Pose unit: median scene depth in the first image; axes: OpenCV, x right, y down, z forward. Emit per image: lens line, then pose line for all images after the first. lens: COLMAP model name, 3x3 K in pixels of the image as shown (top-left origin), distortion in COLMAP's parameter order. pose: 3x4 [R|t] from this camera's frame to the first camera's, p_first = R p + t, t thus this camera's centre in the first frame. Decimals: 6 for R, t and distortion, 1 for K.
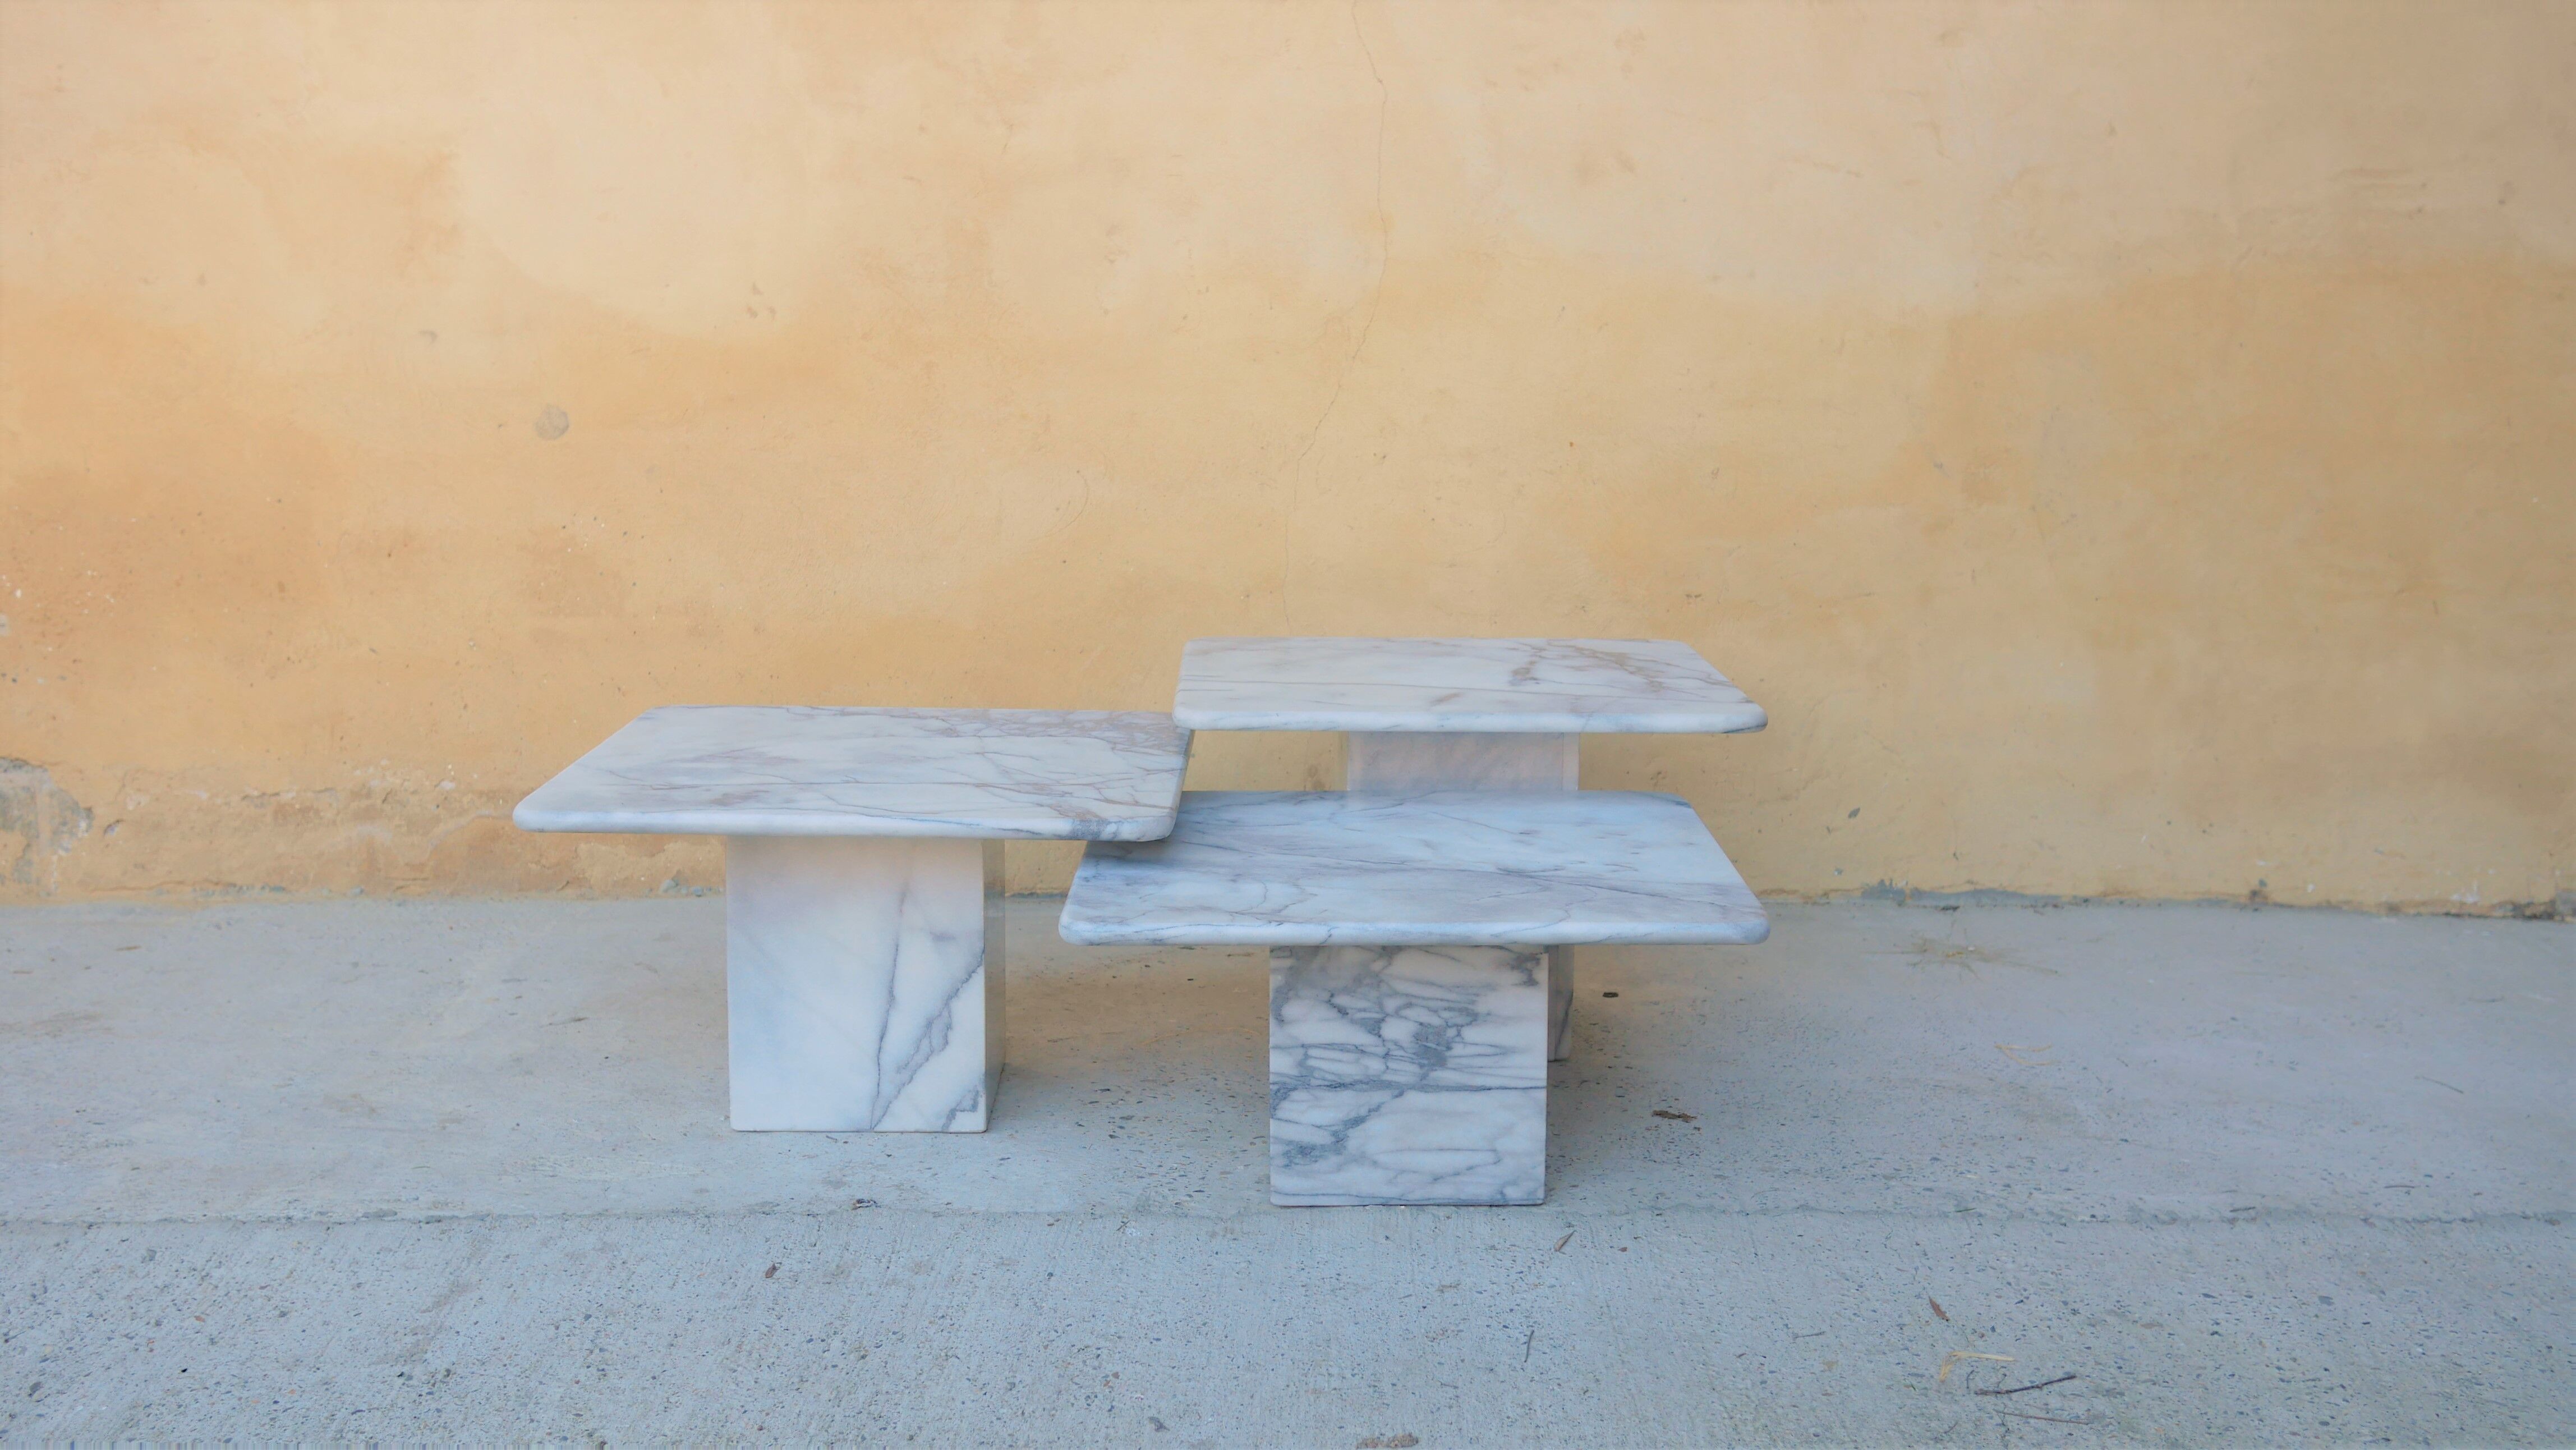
lens RADIAL K [[2882.8, 0, 1296.7], [0, 2882.8, 730.2], [0, 0, 1]] dist [-0.024659, 0.025258]
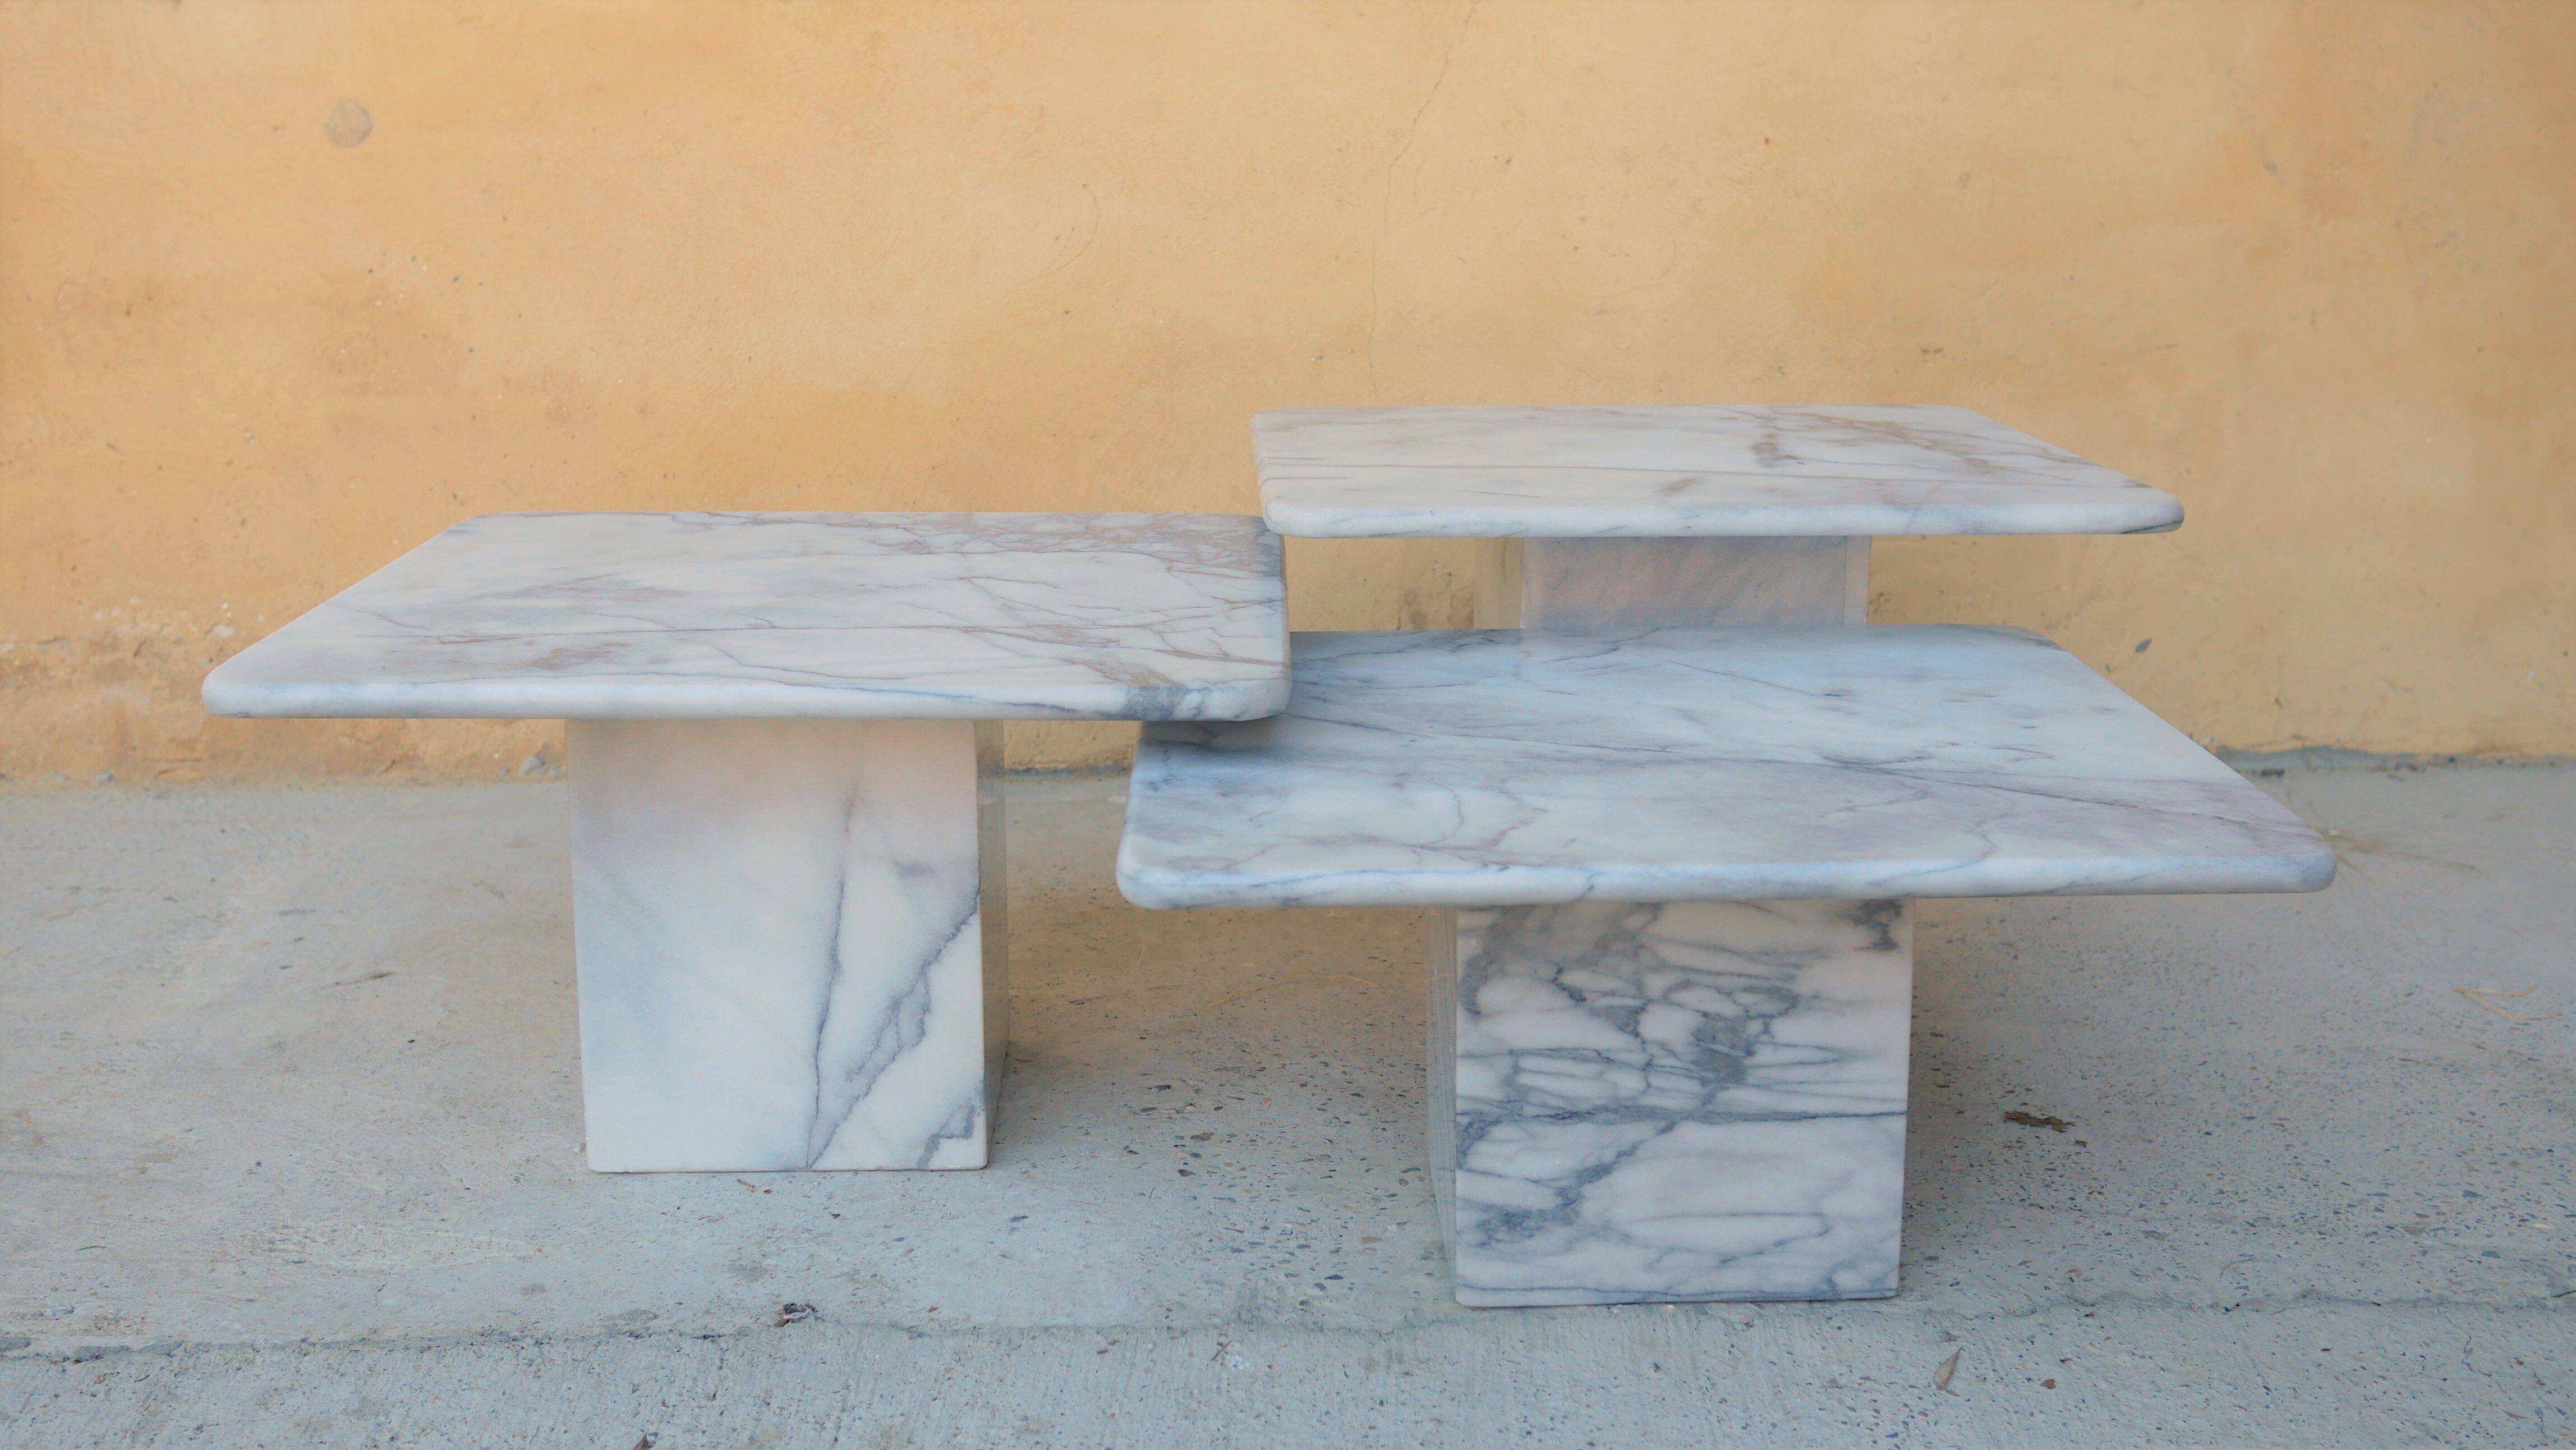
lens RADIAL K [[2882.8, 0, 1296.7], [0, 2882.8, 730.2], [0, 0, 1]] dist [-0.024659, 0.025258]
pose [[0.999807, -0.012465, 0.015205, -0.050137], [0.011499, 0.998010, 0.061998, 0.003059], [-0.015947, -0.061811, 0.997960, 0.385391]]
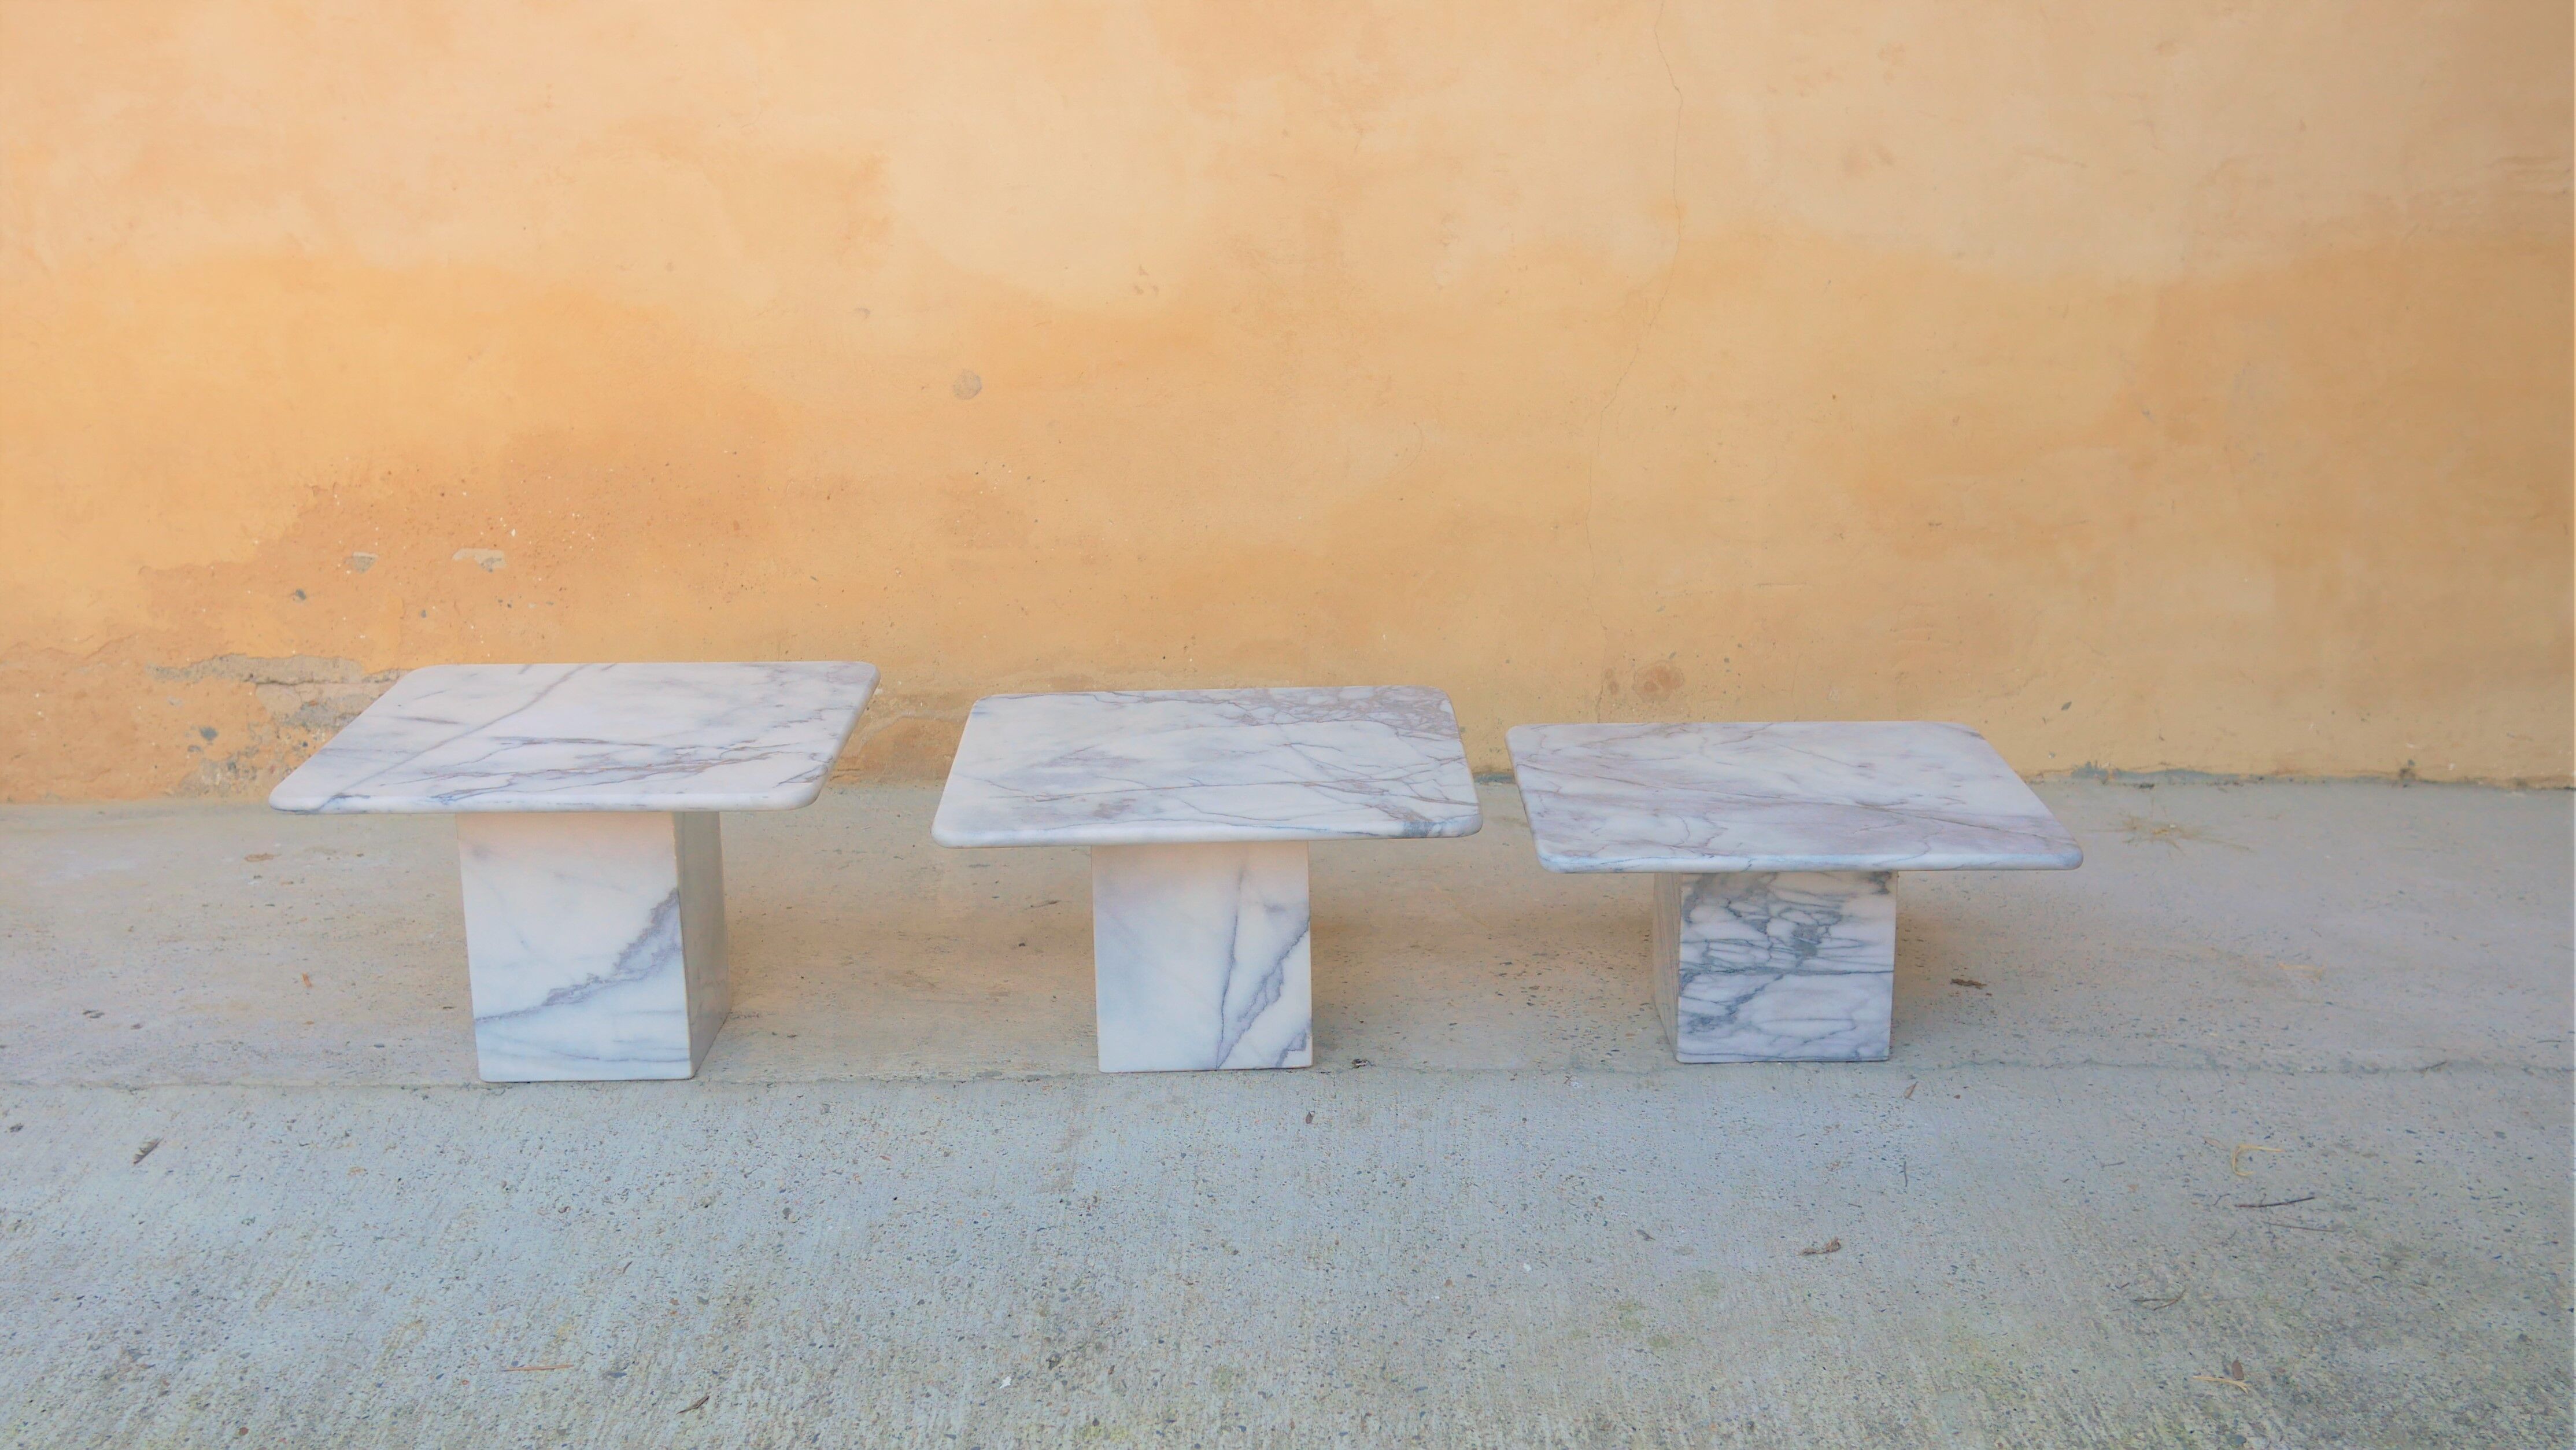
lens RADIAL K [[2968.3, 0, 1279.8], [0, 2968.3, 743.2], [0, 0, 1]] dist [-0.027689, 0.027130]
pose [[0.999953, -0.006178, -0.007446, -0.173002], [0.006810, 0.996085, 0.088140, -0.094253], [0.006872, -0.088187, 0.996080, -0.307108]]
